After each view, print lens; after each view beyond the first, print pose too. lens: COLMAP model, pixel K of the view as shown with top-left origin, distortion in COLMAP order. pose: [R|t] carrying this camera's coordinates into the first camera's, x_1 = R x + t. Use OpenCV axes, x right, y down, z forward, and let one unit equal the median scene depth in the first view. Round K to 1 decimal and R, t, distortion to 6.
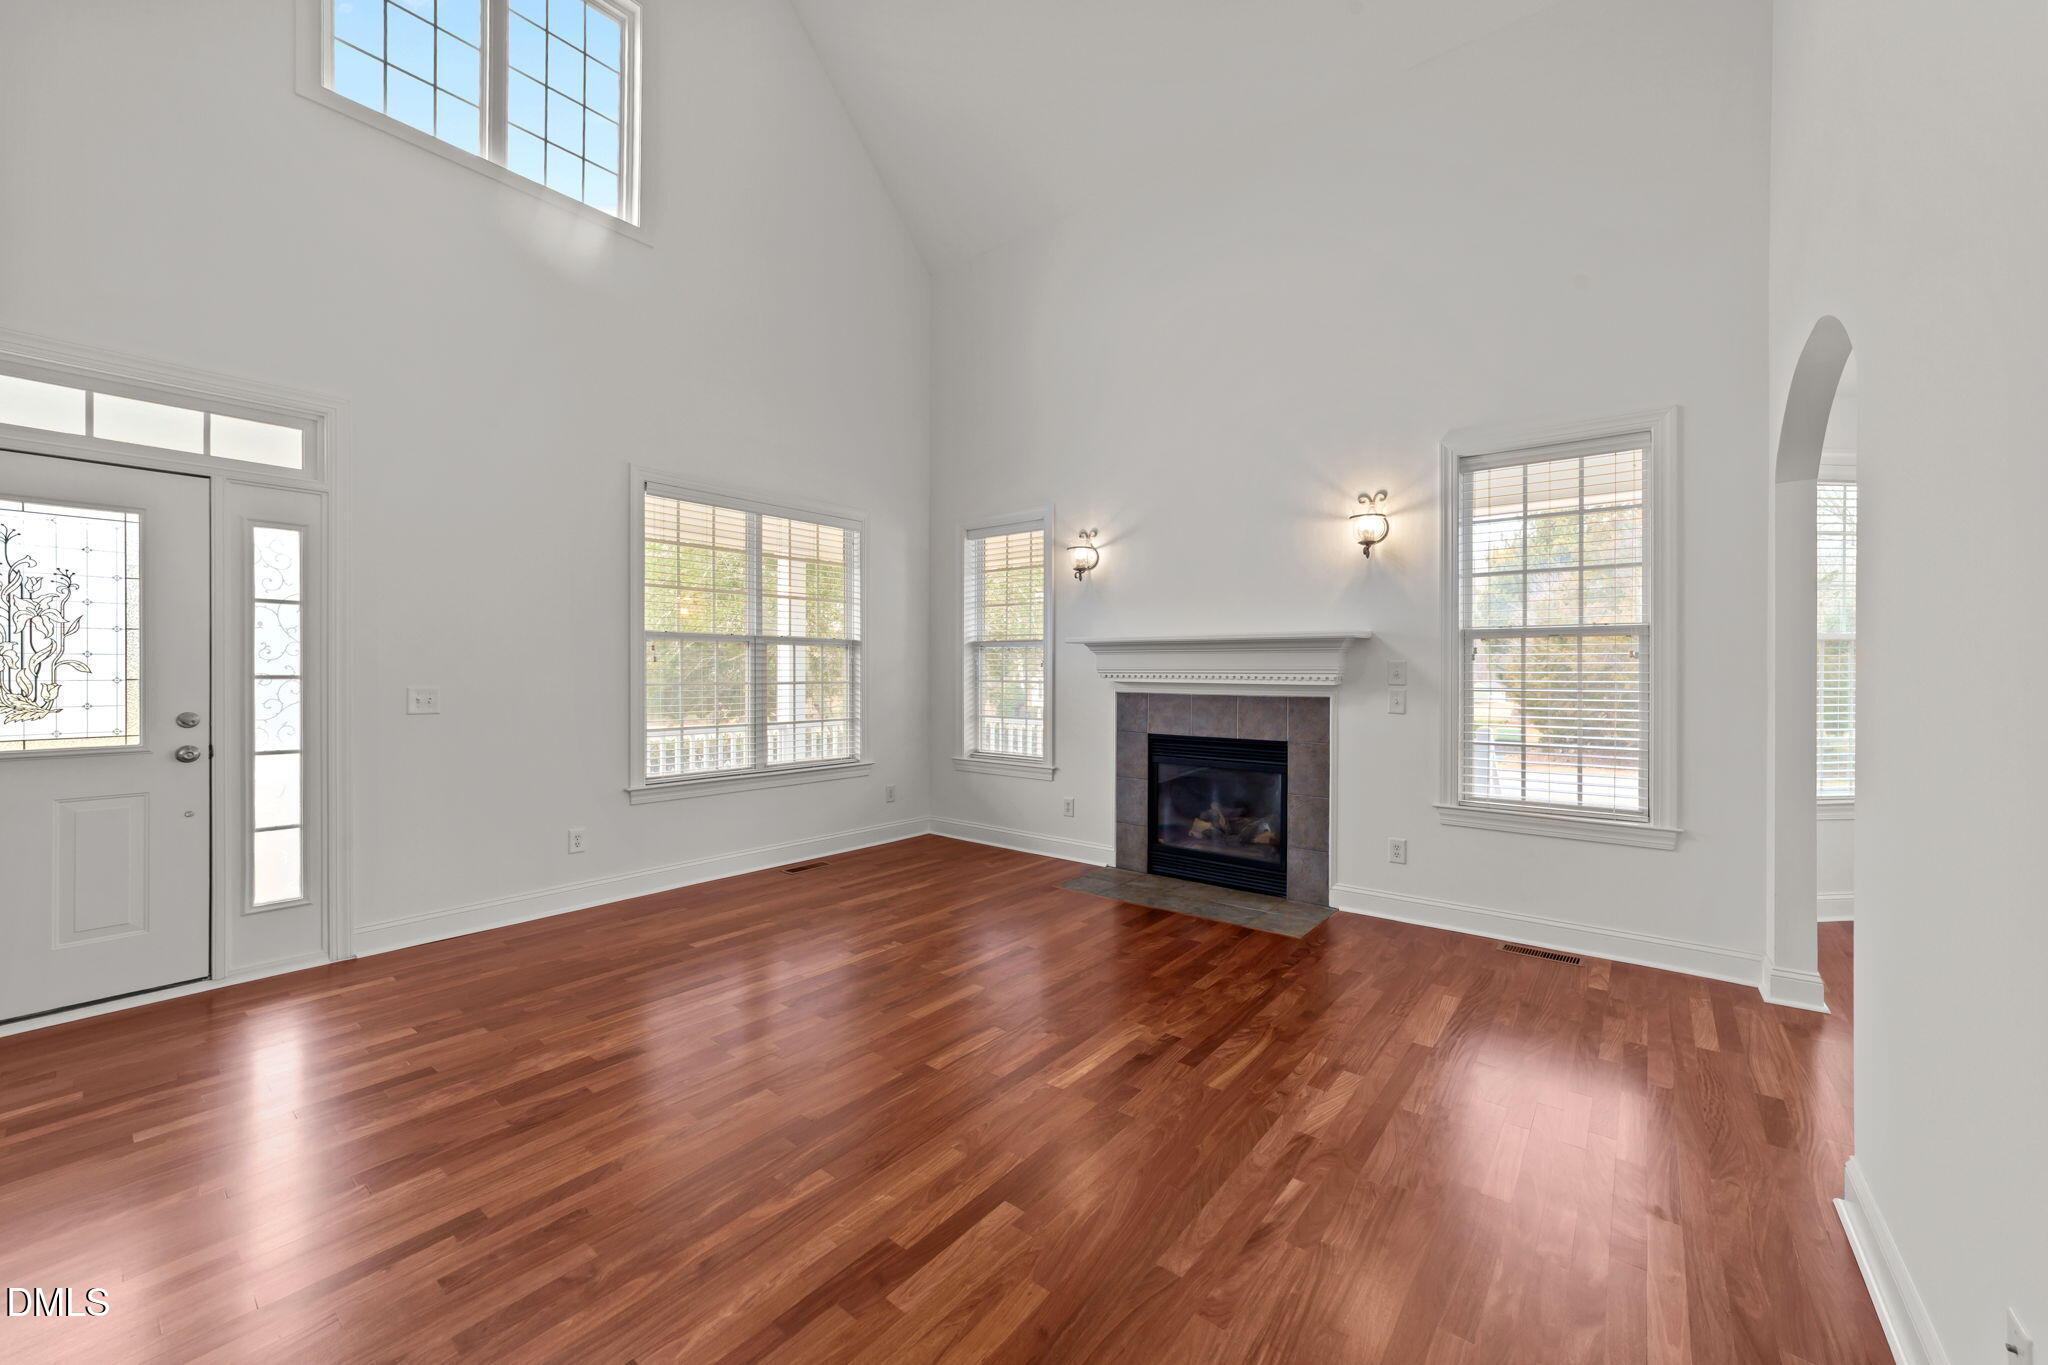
lens RADIAL K [[782.6, 0, 1031.9], [0, 782.6, 677.9], [0, 0, 1]] dist [-0.015970, 0.003366]
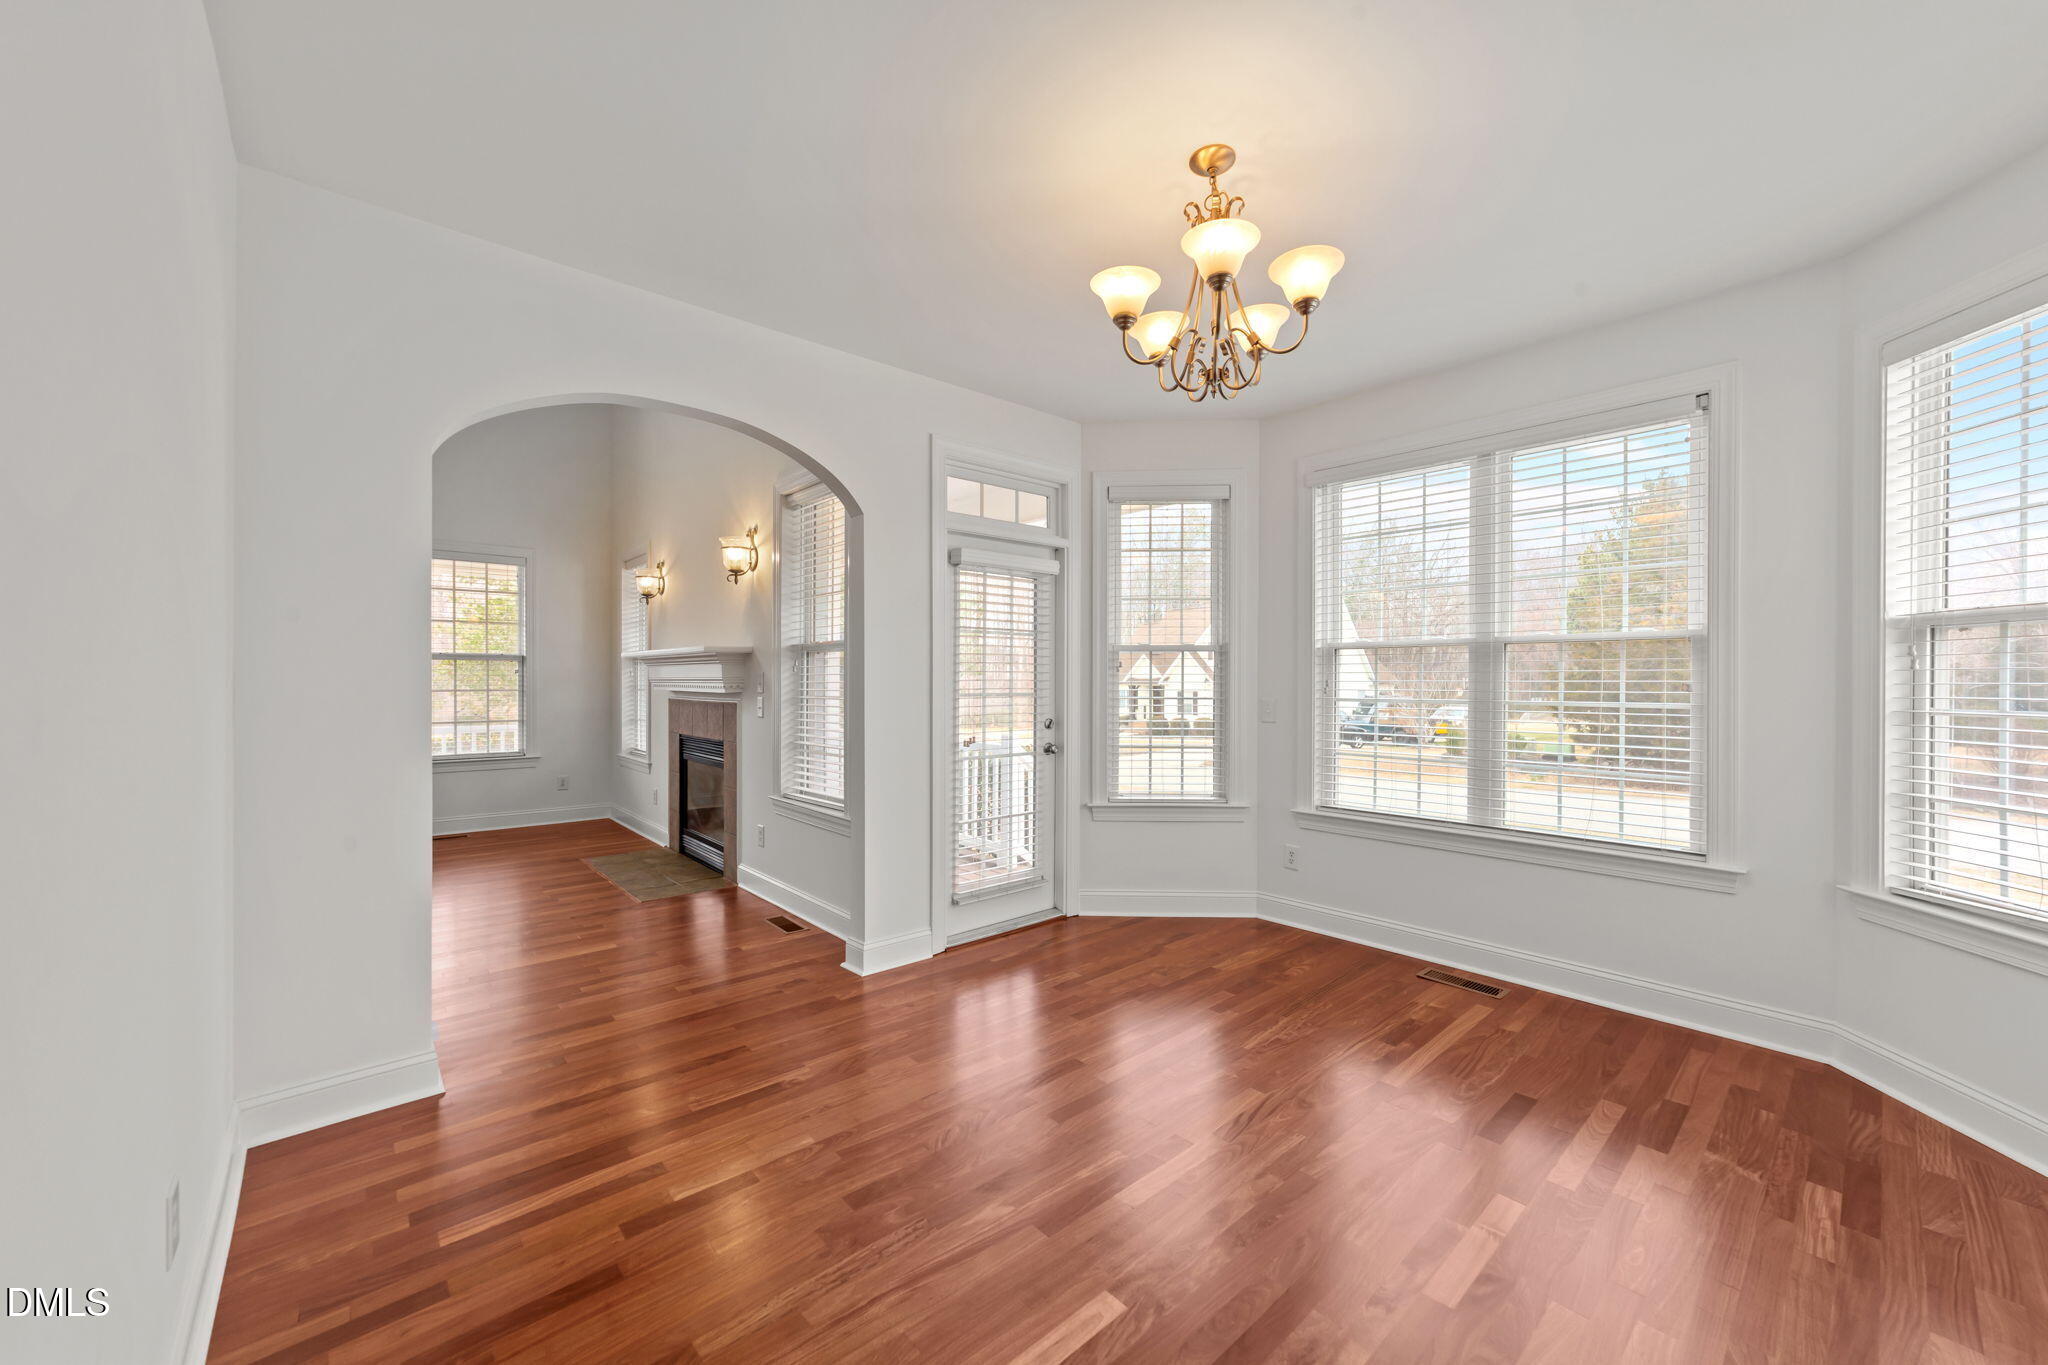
lens RADIAL K [[782.6, 0, 1030.5], [0, 782.6, 696.7], [0, 0, 1]] dist [-0.015970, 0.003366]
pose [[0.984279, 0.007479, -0.176465, 0.965681], [-0.006624, 0.999963, 0.005434, 0.005080], [0.176499, -0.004179, 0.984292, -0.068506]]
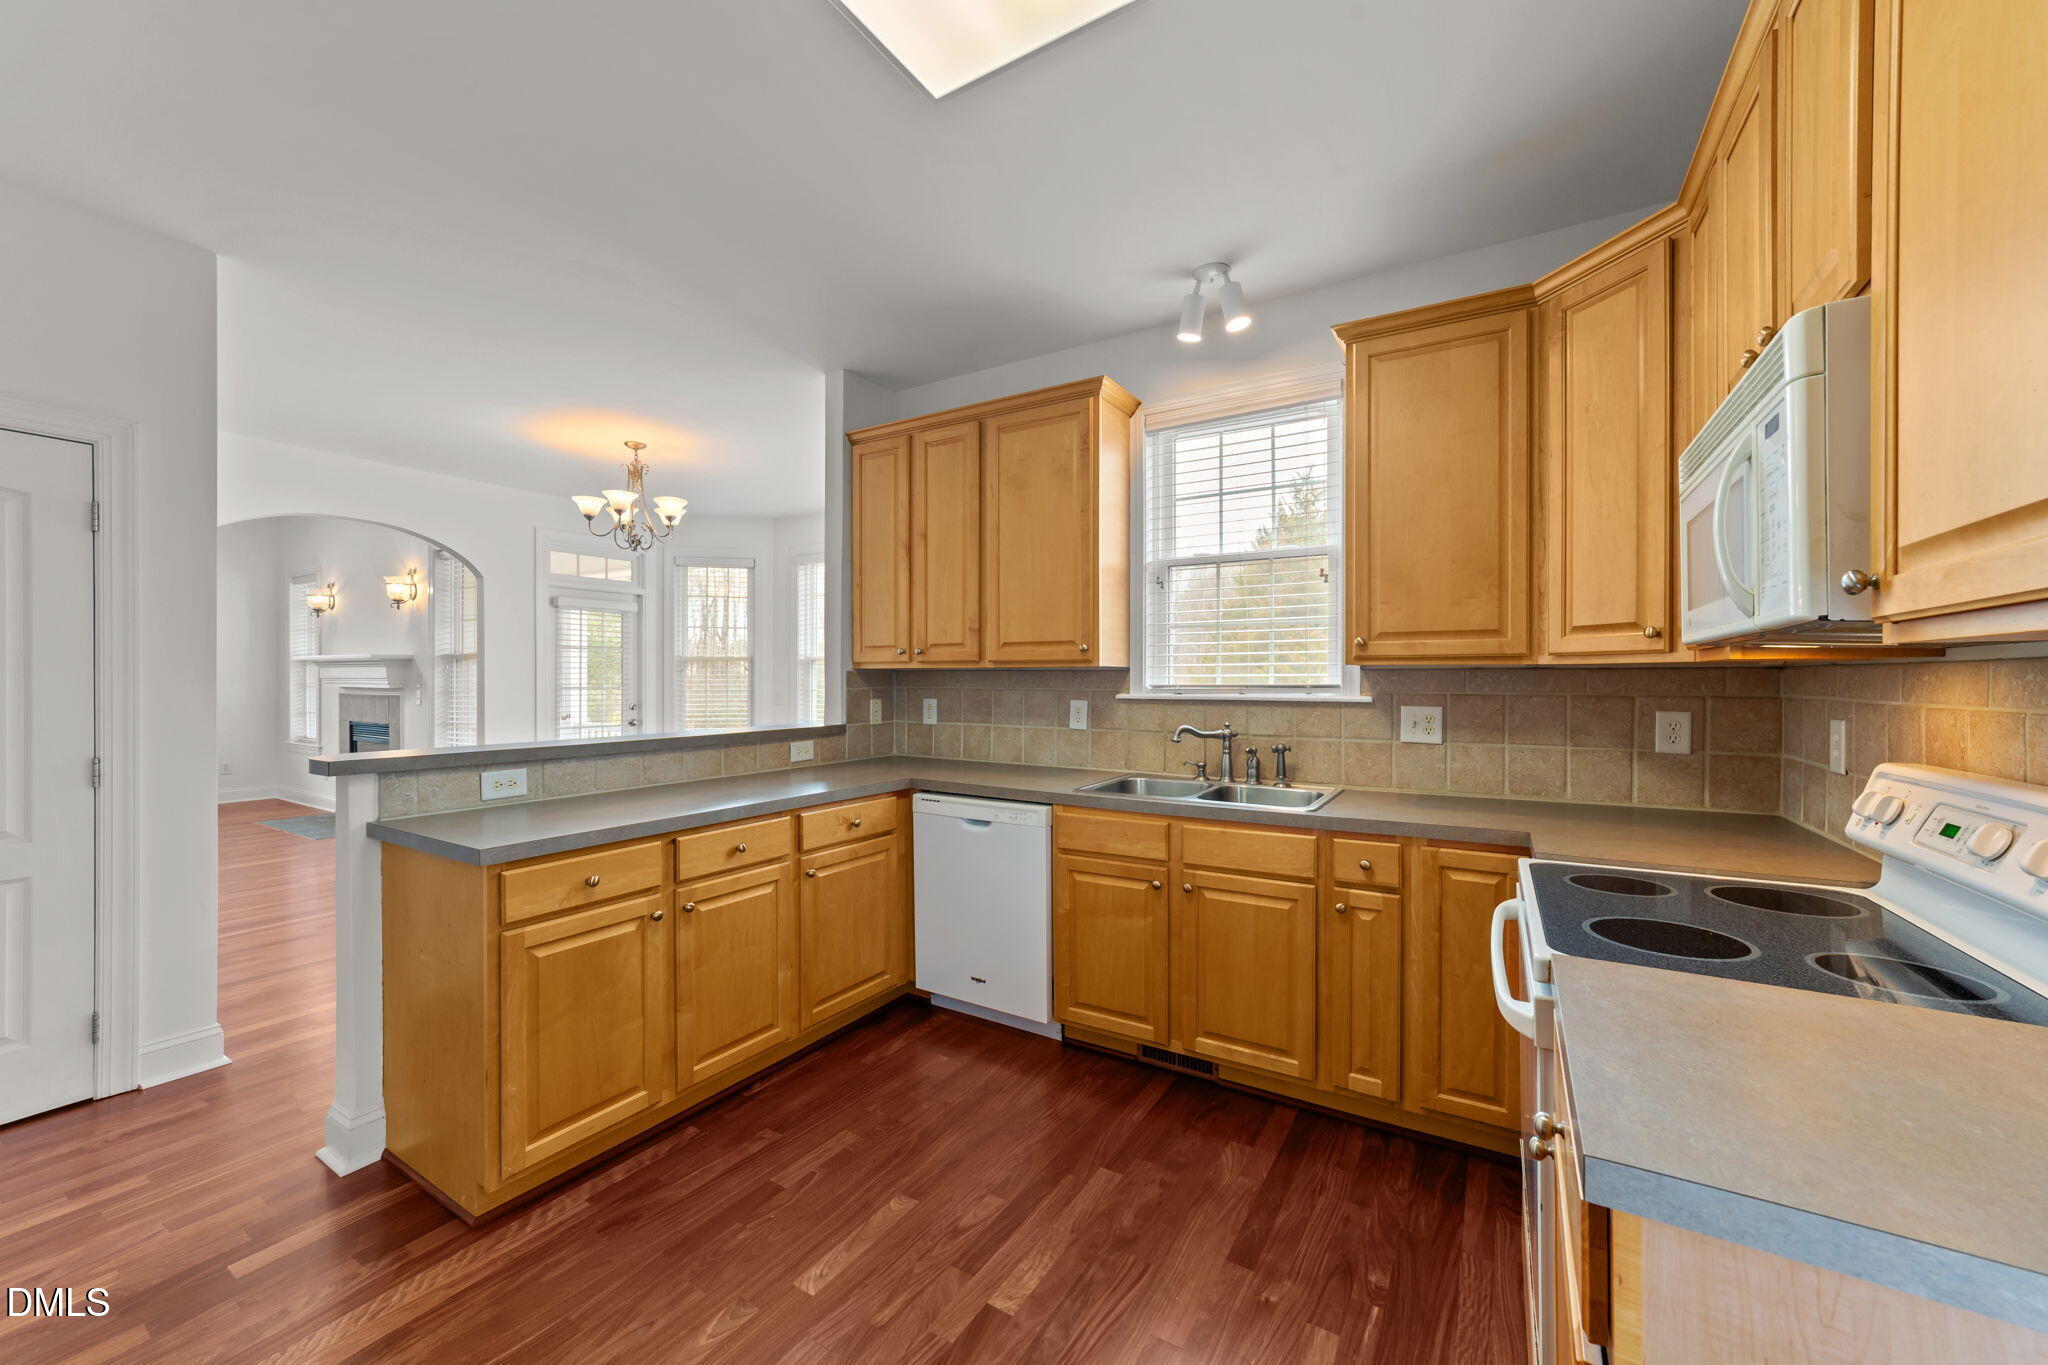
lens RADIAL K [[782.6, 0, 1046.5], [0, 782.6, 686.6], [0, 0, 1]] dist [-0.015970, 0.003366]
pose [[0.991703, 0.001197, 0.128543, 1.406177], [-0.000663, 0.999991, -0.004192, 0.010798], [-0.128547, 0.004072, 0.991695, -0.696811]]
